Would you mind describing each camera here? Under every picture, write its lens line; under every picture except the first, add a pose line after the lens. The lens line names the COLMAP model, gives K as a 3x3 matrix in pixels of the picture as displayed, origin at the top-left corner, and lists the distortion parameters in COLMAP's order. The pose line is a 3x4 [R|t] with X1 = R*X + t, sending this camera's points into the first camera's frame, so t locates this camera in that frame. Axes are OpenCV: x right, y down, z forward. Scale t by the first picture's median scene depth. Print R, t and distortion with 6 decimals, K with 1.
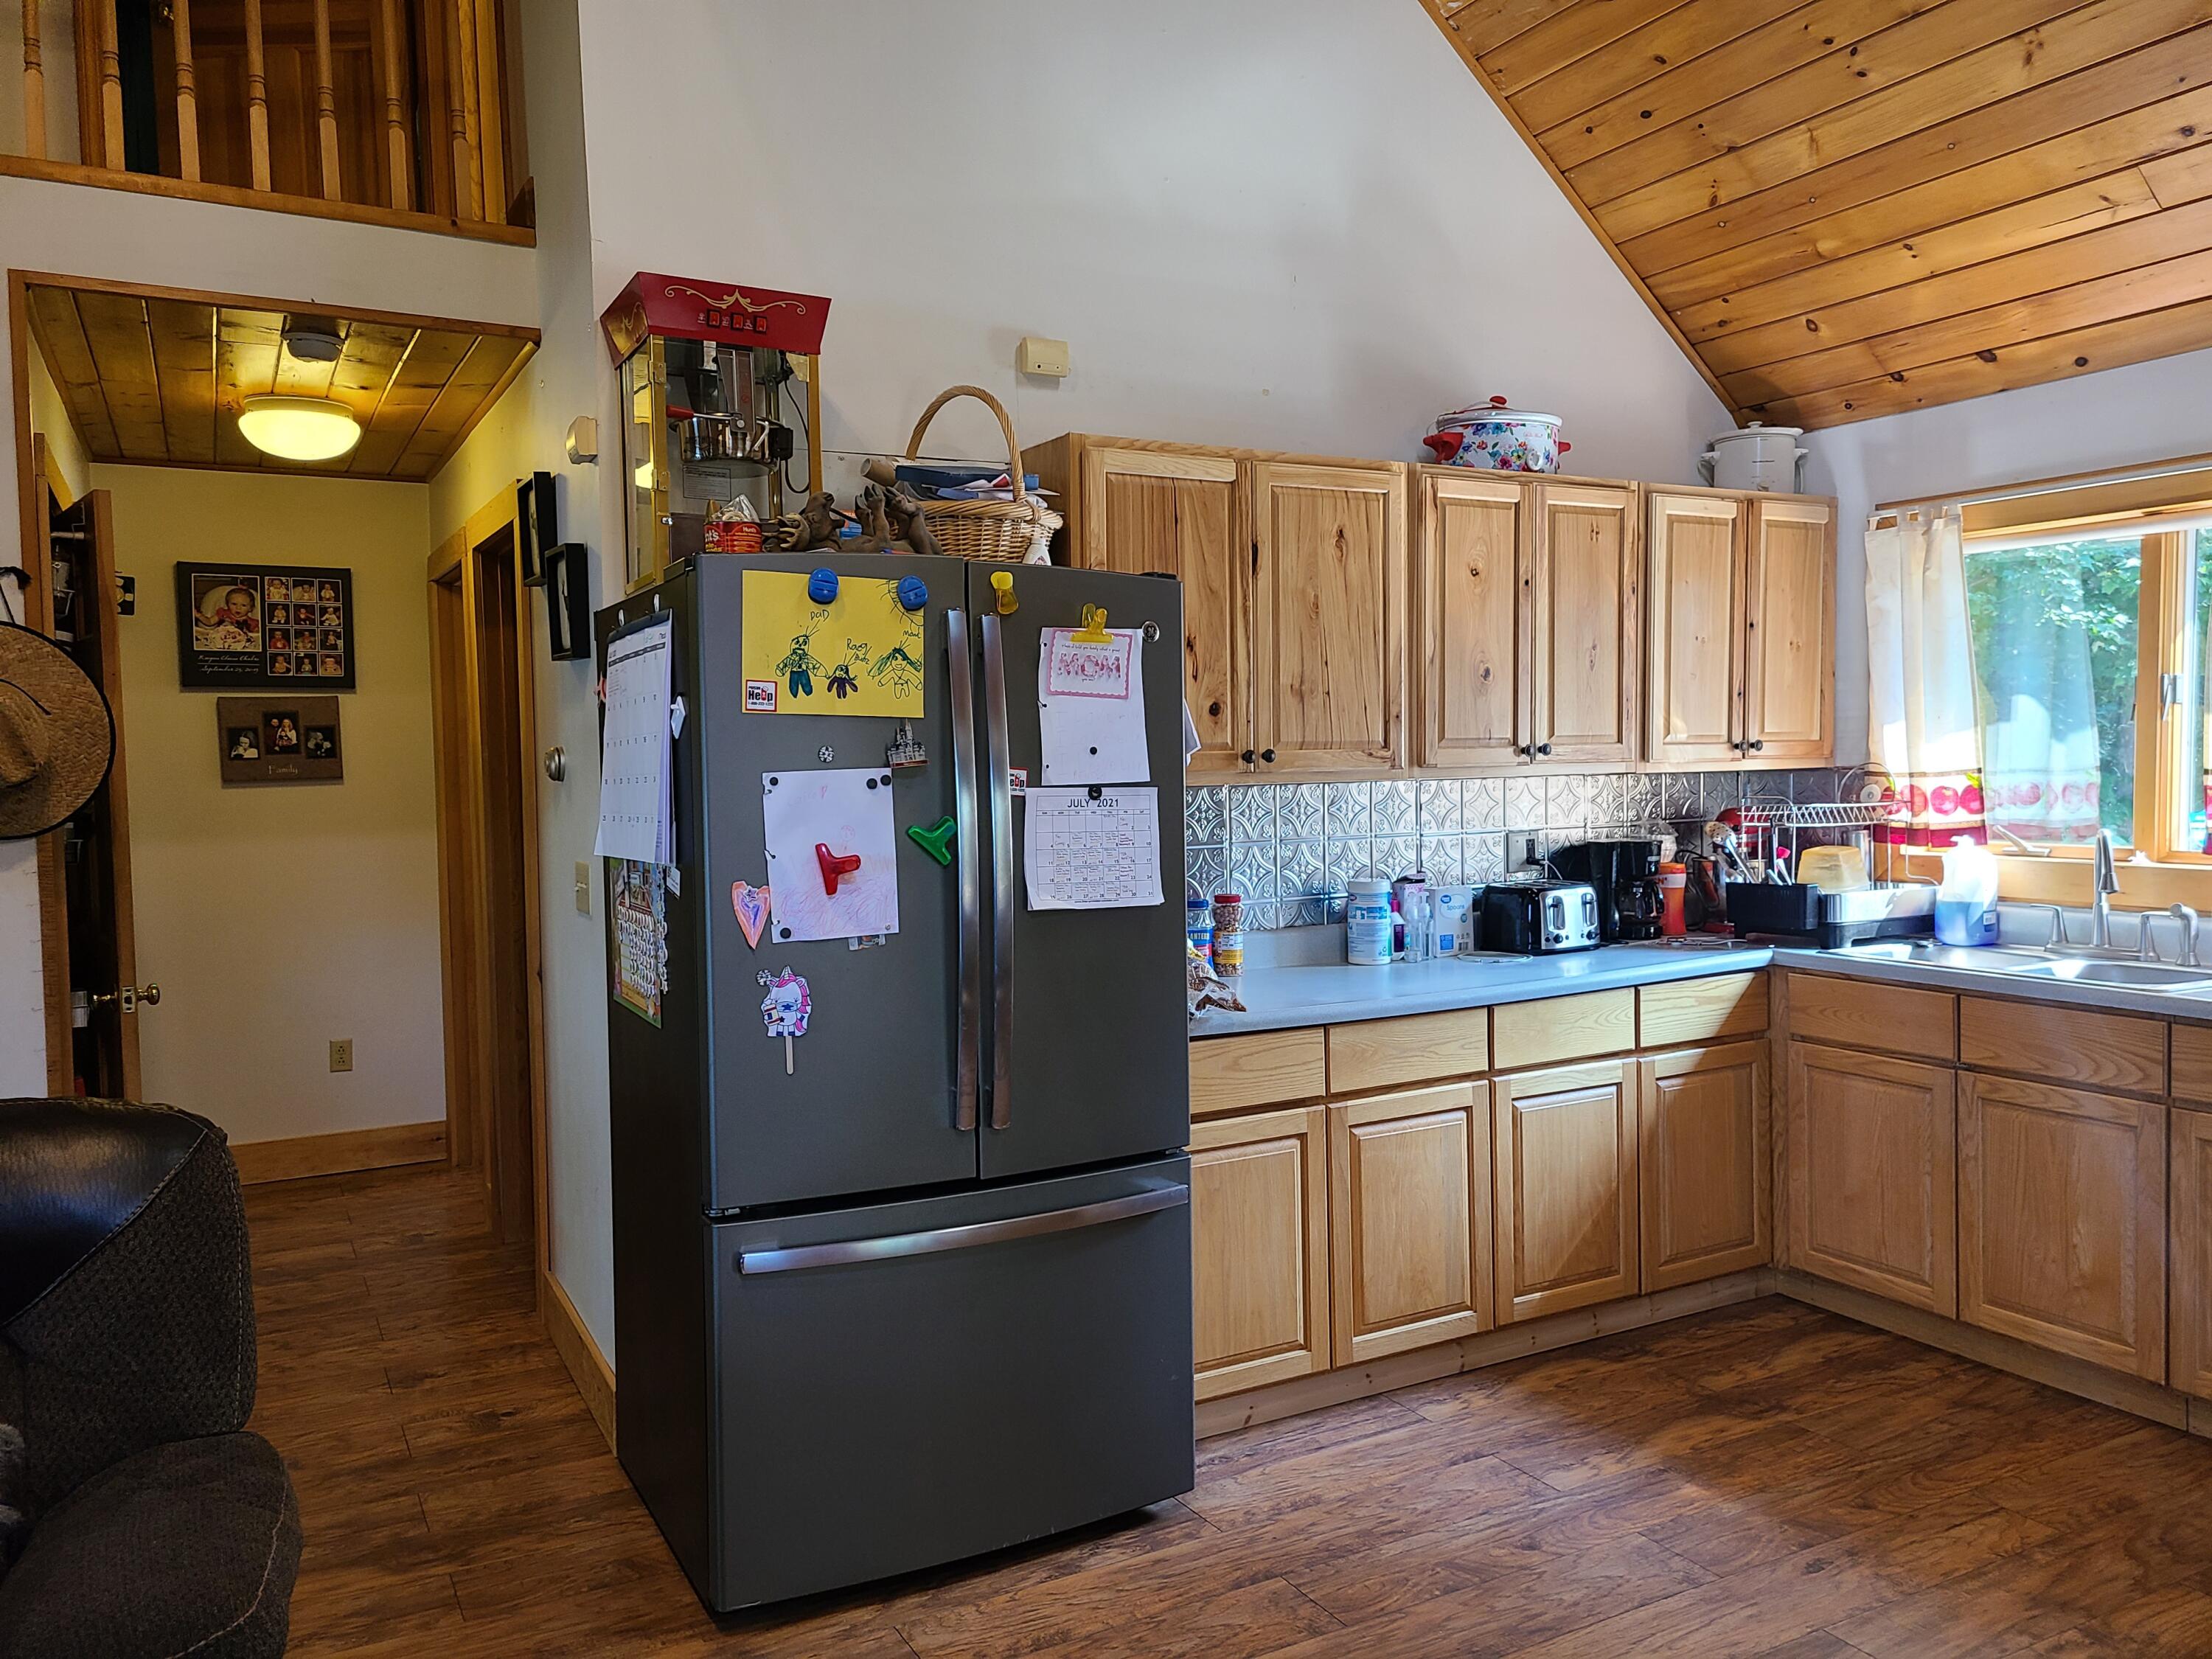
lens RADIAL K [[1640.5, 0, 1116.2], [0, 1640.5, 826.2], [0, 0, 1]] dist [0.071808, -0.049186]
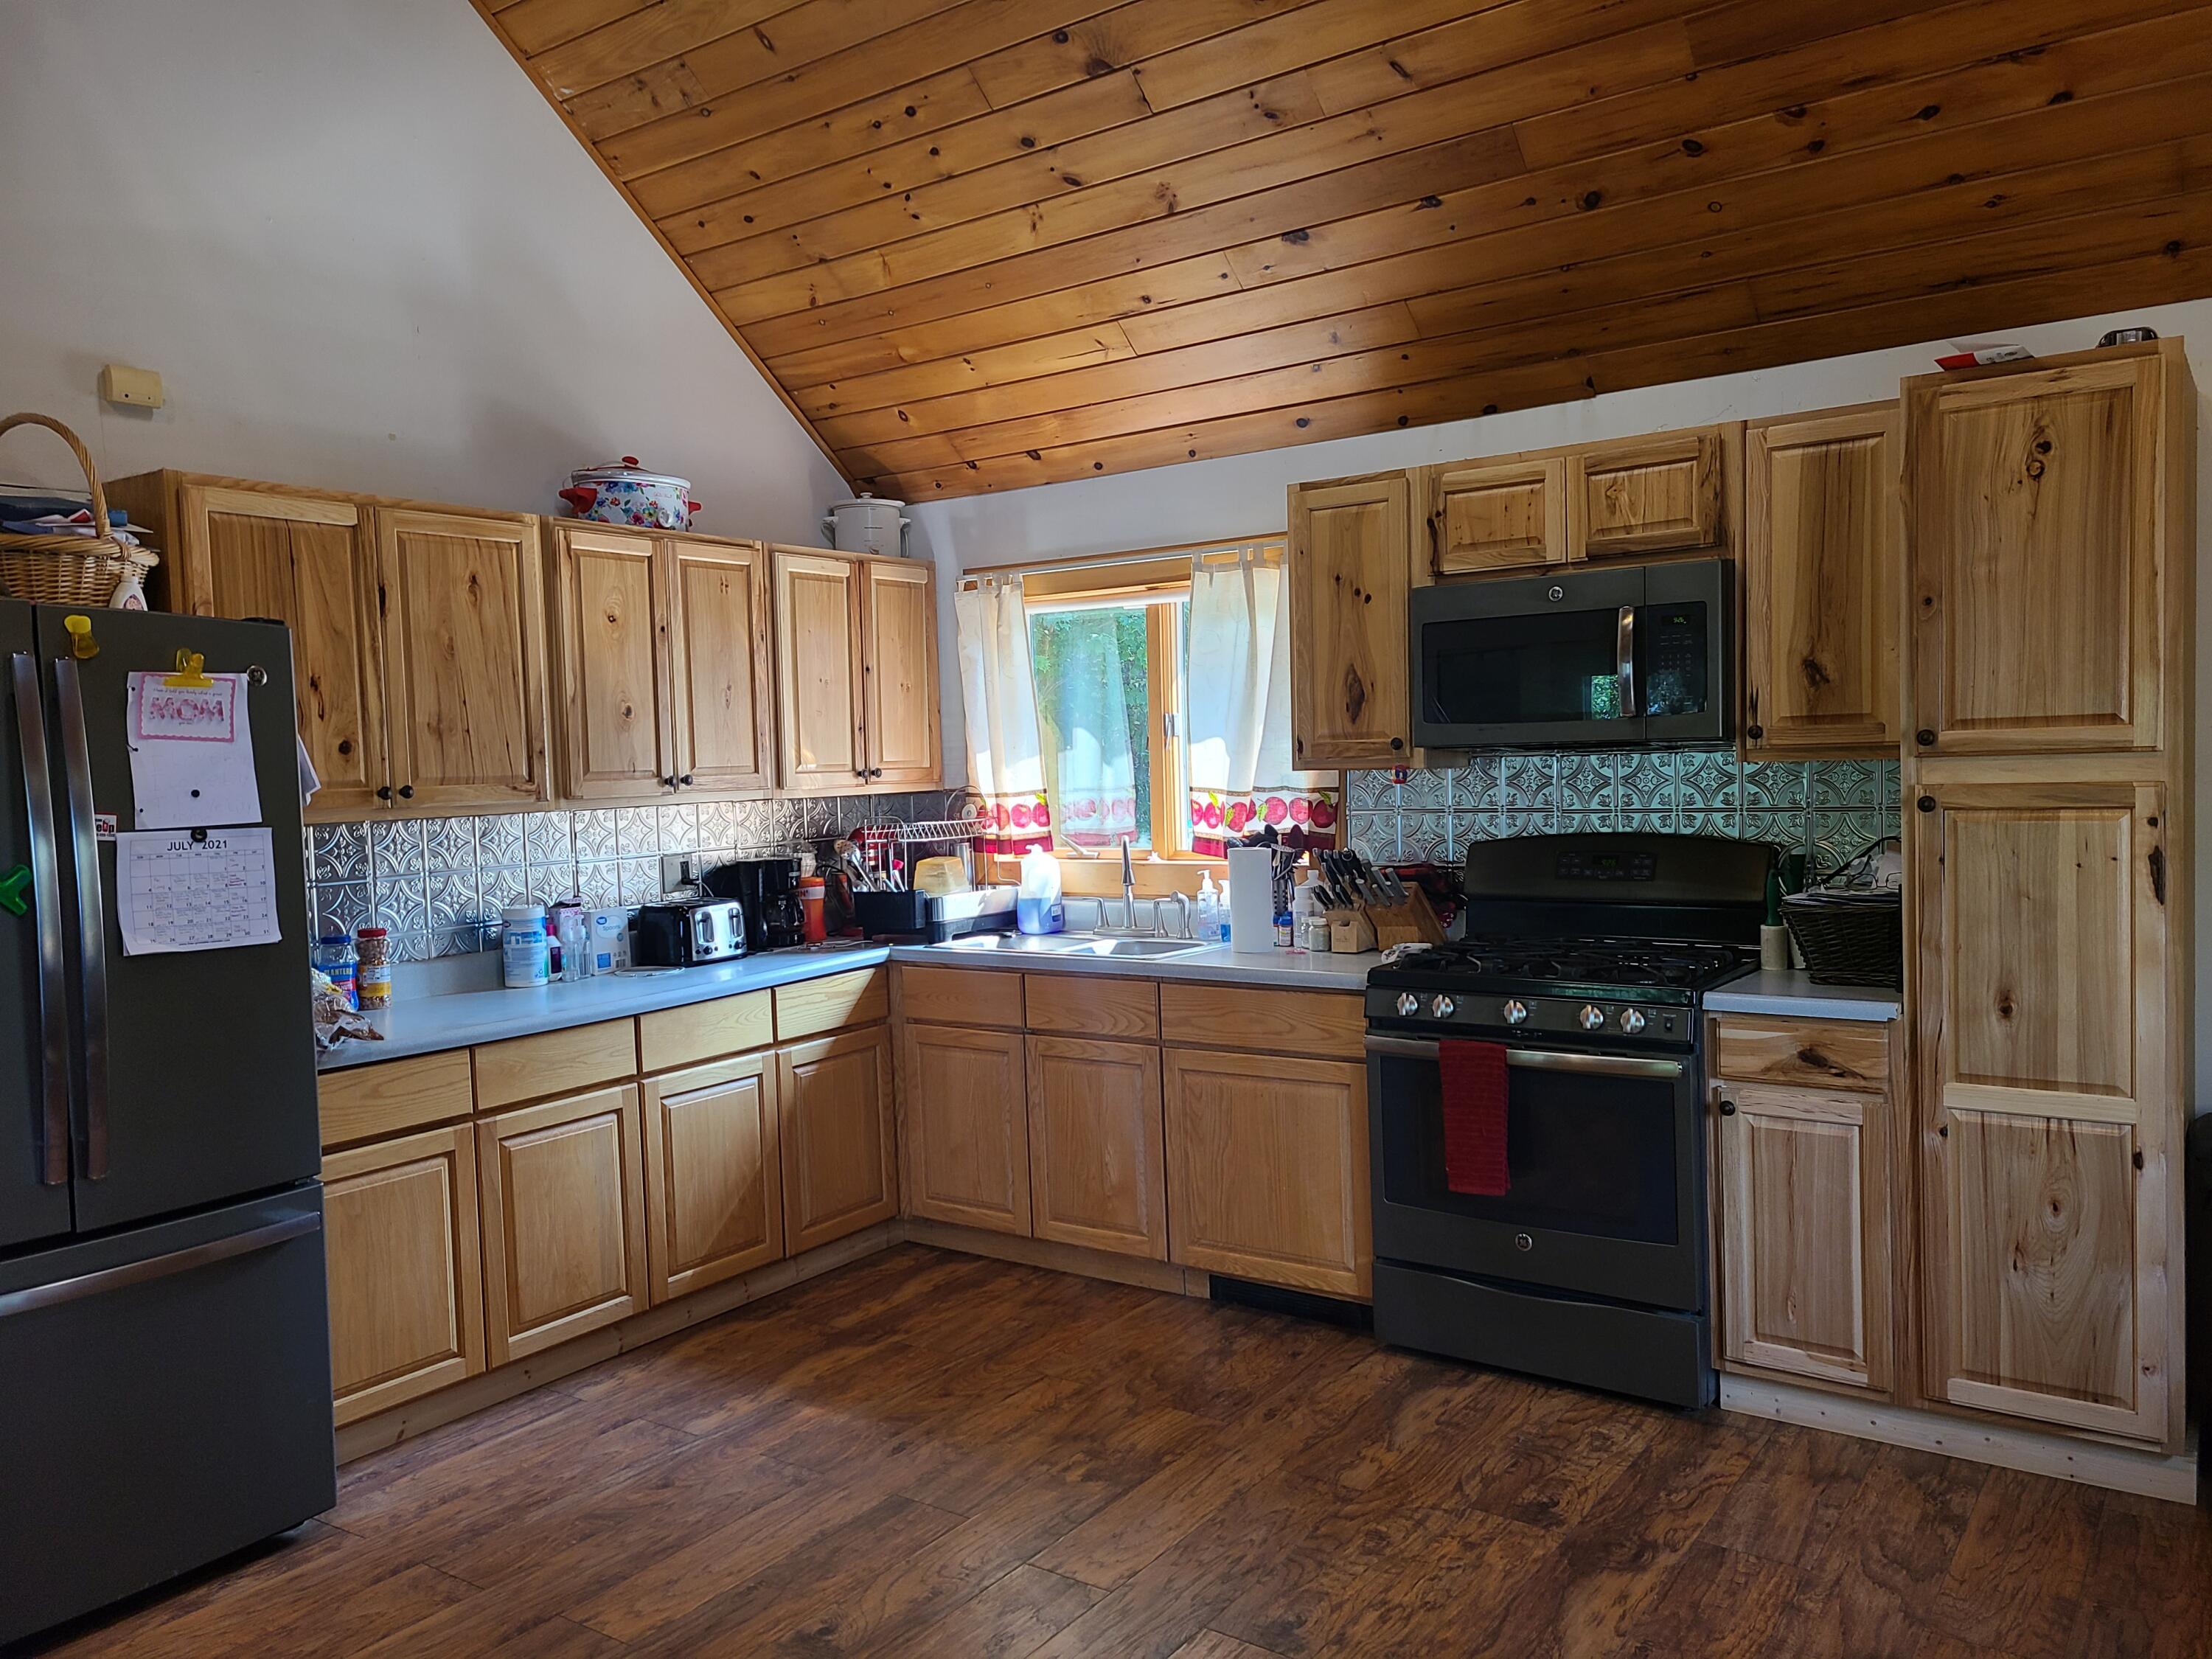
lens RADIAL K [[1640.5, 0, 1094.6], [0, 1640.5, 837.9], [0, 0, 1]] dist [0.071808, -0.049186]
pose [[0.902066, -0.034421, 0.430222, 0.032687], [0.036692, 0.999322, 0.003019, -0.001211], [-0.430035, 0.013063, 0.902718, -0.124690]]
